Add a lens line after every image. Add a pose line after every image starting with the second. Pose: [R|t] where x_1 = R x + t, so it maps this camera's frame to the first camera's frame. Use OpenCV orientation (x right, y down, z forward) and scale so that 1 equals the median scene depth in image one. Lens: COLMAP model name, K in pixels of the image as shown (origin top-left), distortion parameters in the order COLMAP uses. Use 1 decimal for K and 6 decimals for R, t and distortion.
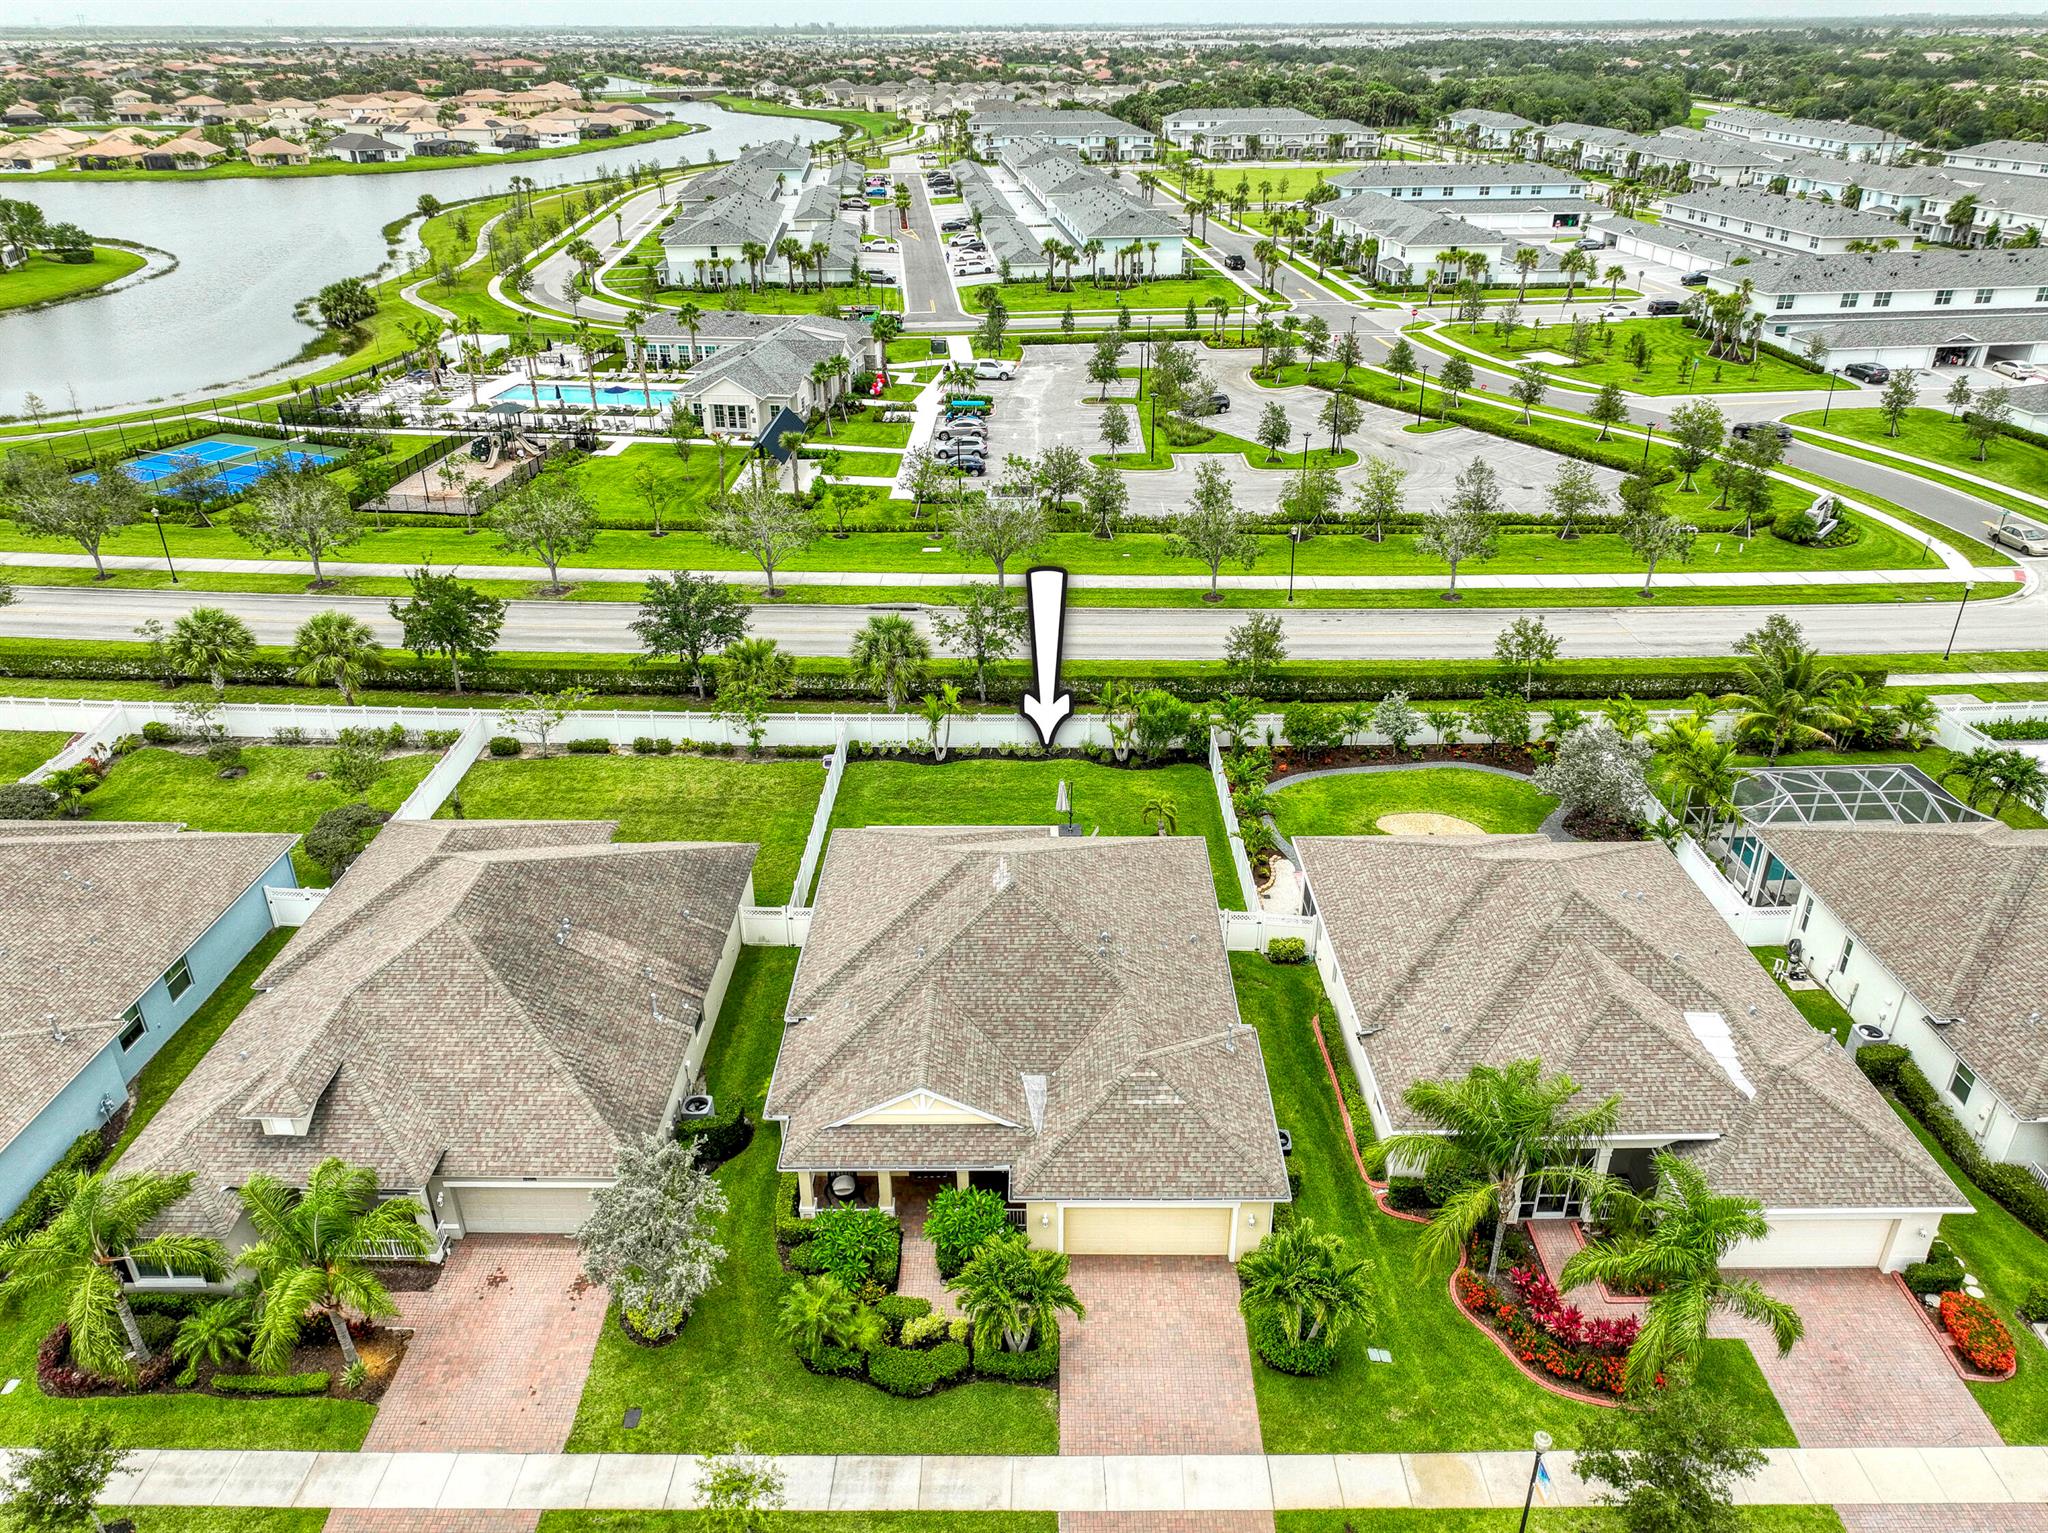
lens RADIAL K [[1428.3, 0, 1024.0], [0, 1428.3, 766.5], [0, 0, 1]] dist [0.006943, 0.002801]
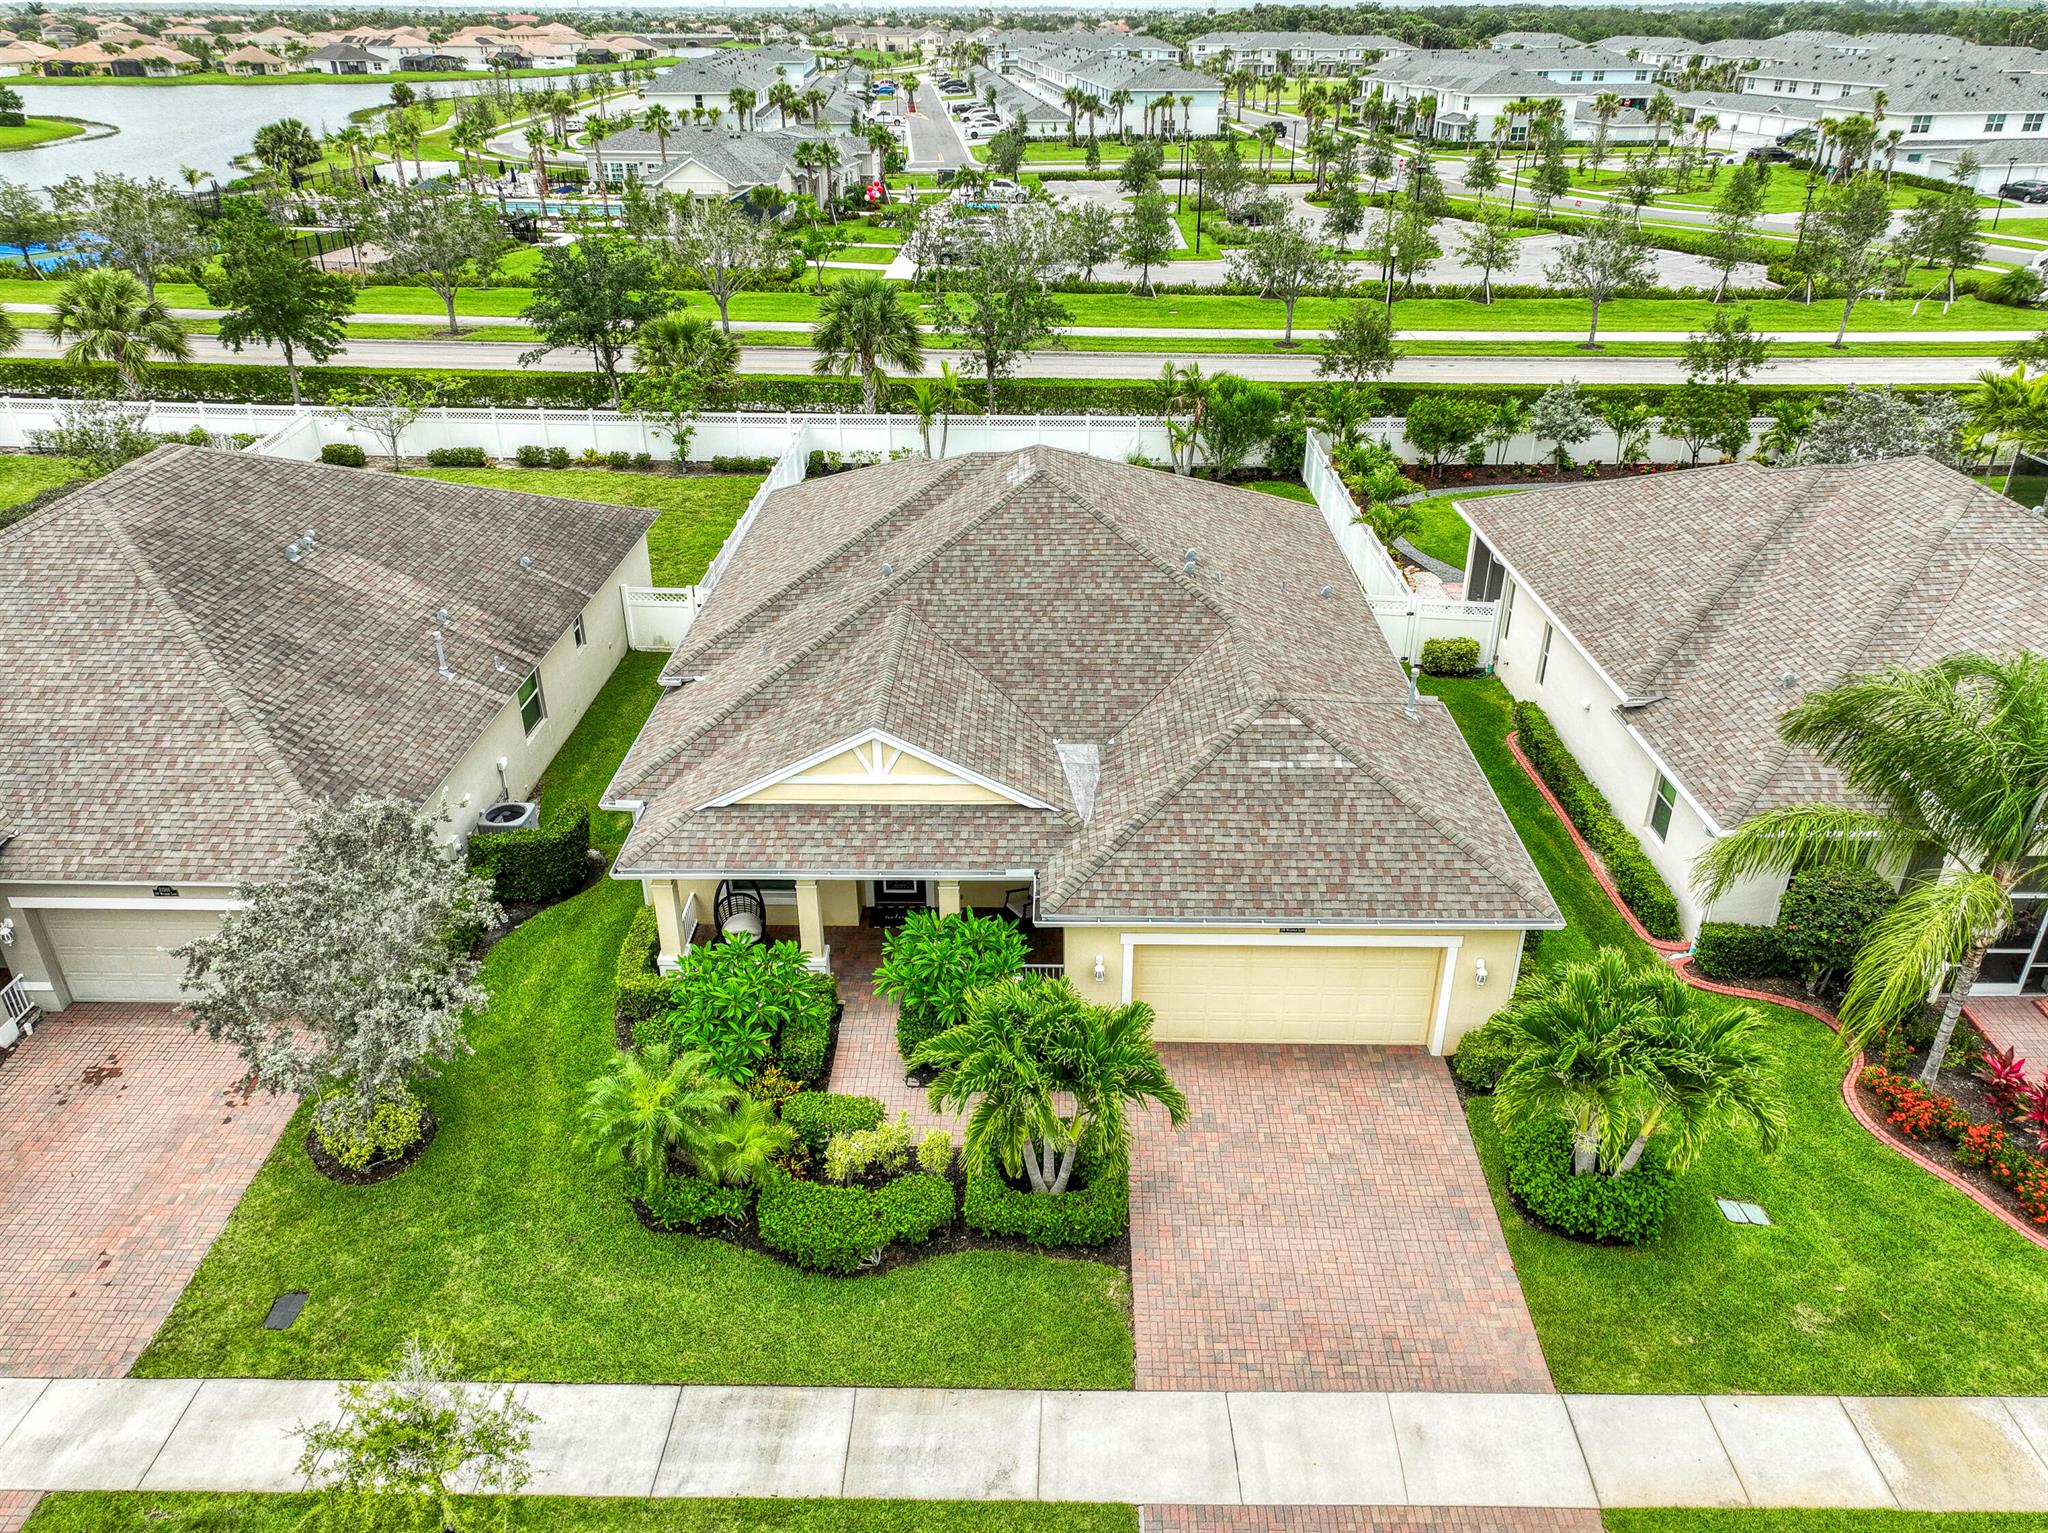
lens RADIAL K [[1422.2, 0, 1024.0], [0, 1422.2, 766.5], [0, 0, 1]] dist [0.008746, 0.007449]
pose [[0.999942, 0.008514, -0.006644, -0.010416], [-0.008479, 0.999950, 0.005211, 0.226795], [0.006688, -0.005154, 0.999964, 0.437573]]
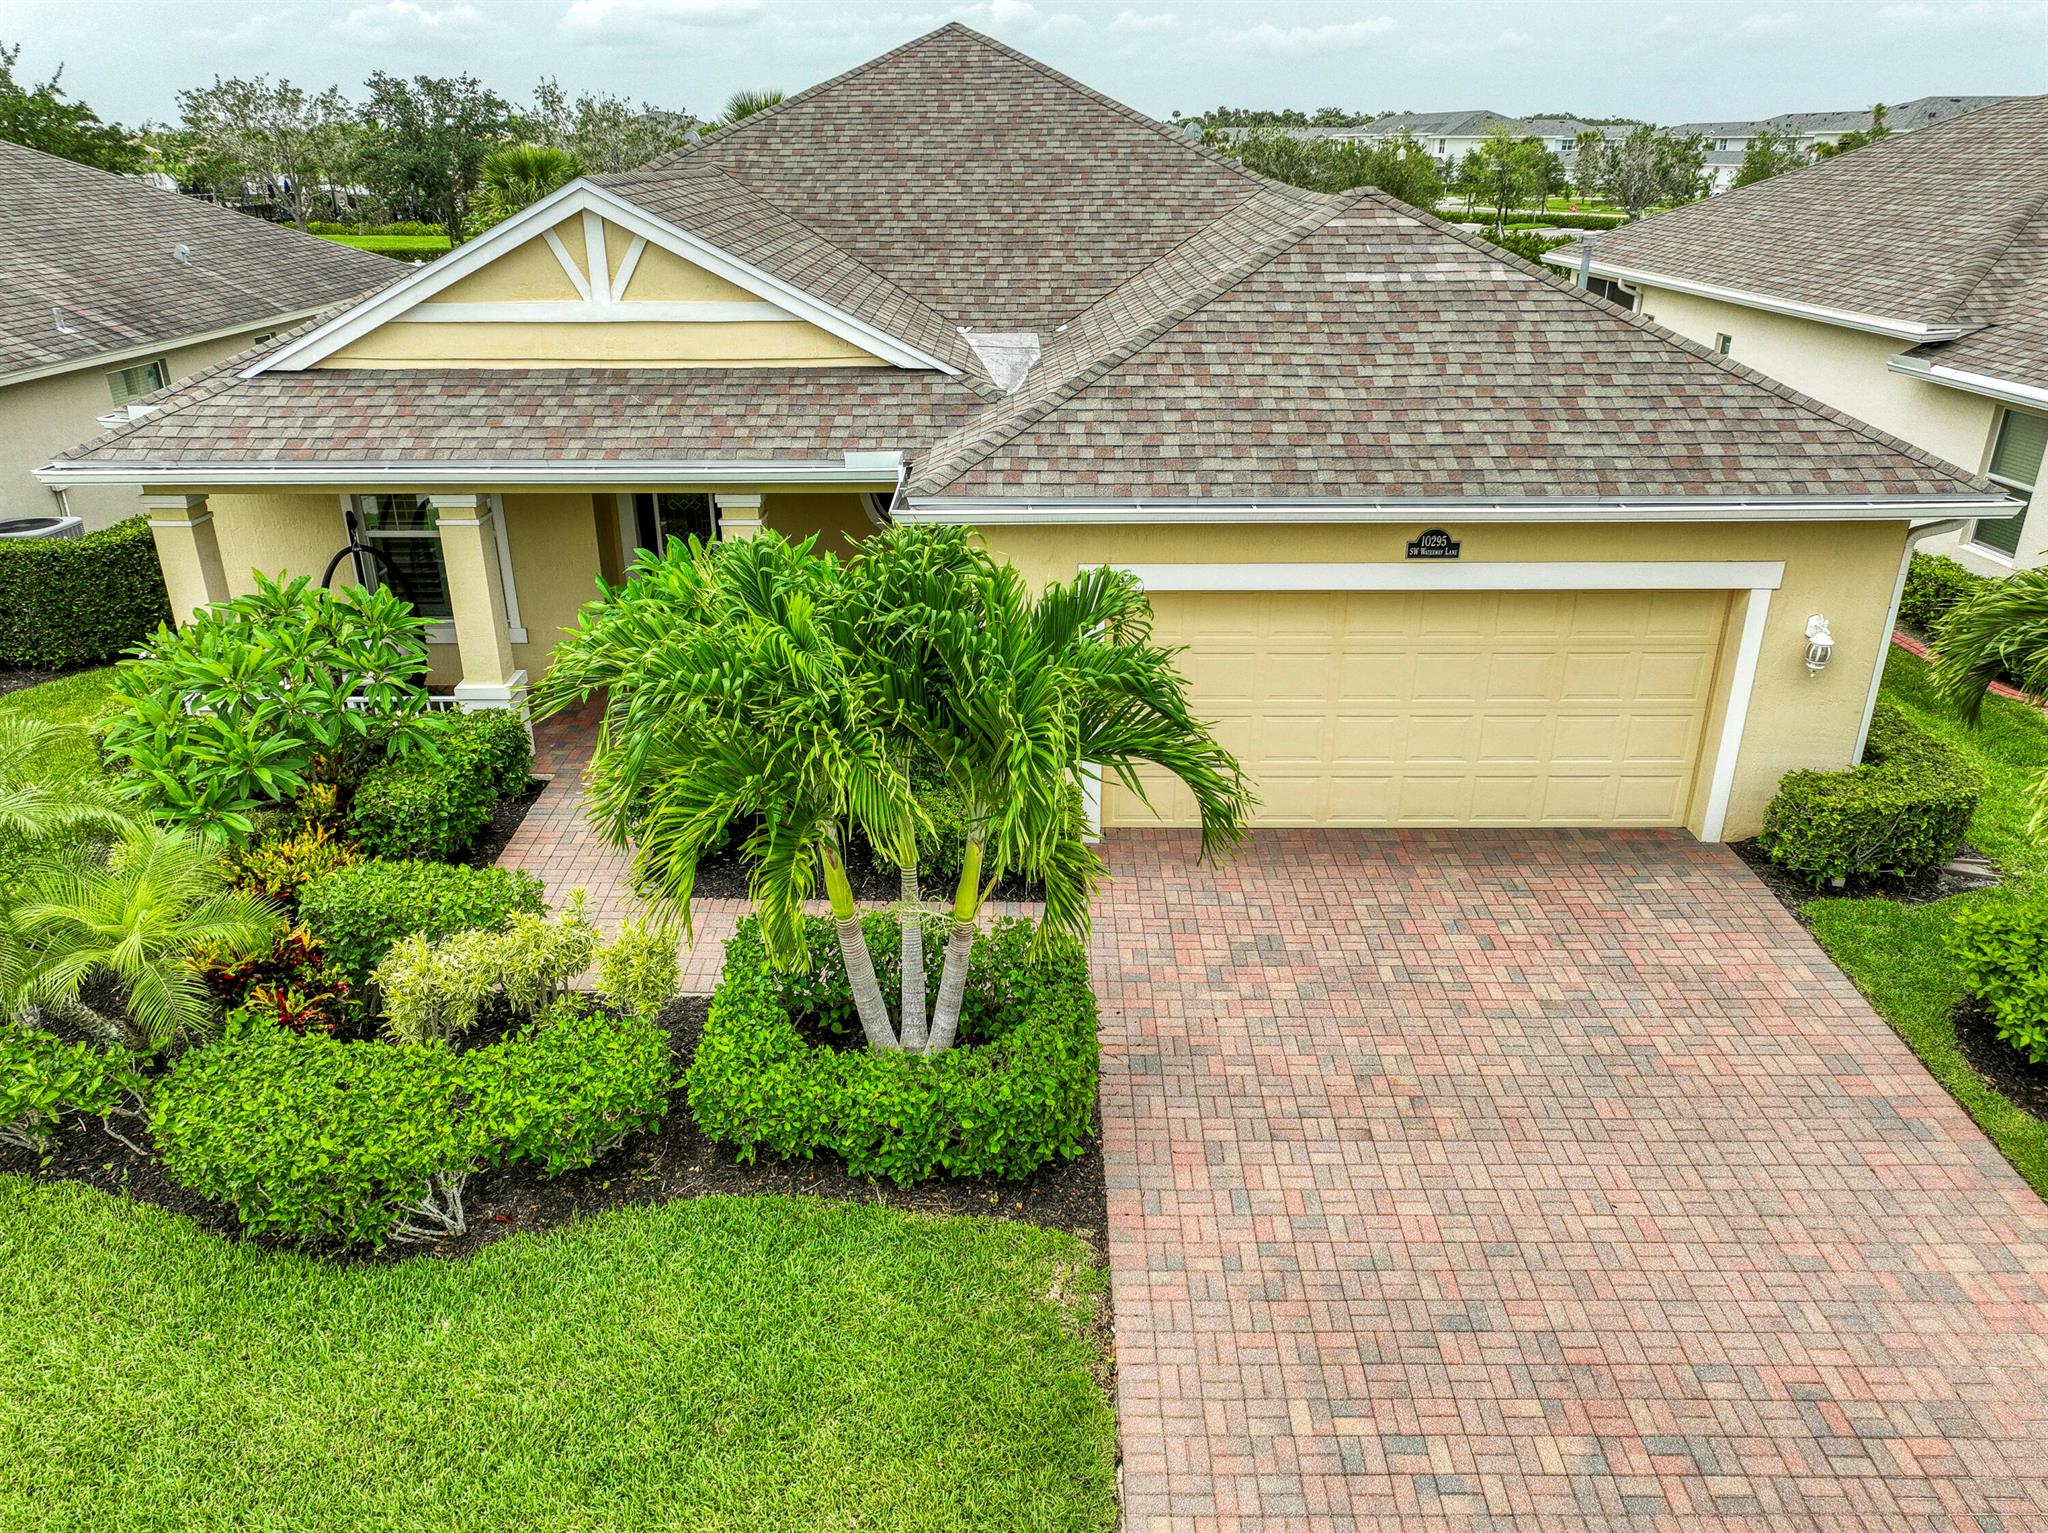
lens RADIAL K [[1422.2, 0, 1024.0], [0, 1422.2, 766.5], [0, 0, 1]] dist [0.008746, 0.007449]
pose [[0.999944, 0.001133, 0.010533, 0.009413], [-0.000364, 0.997352, -0.072725, 0.341971], [-0.010587, 0.072717, 0.997296, 0.704590]]
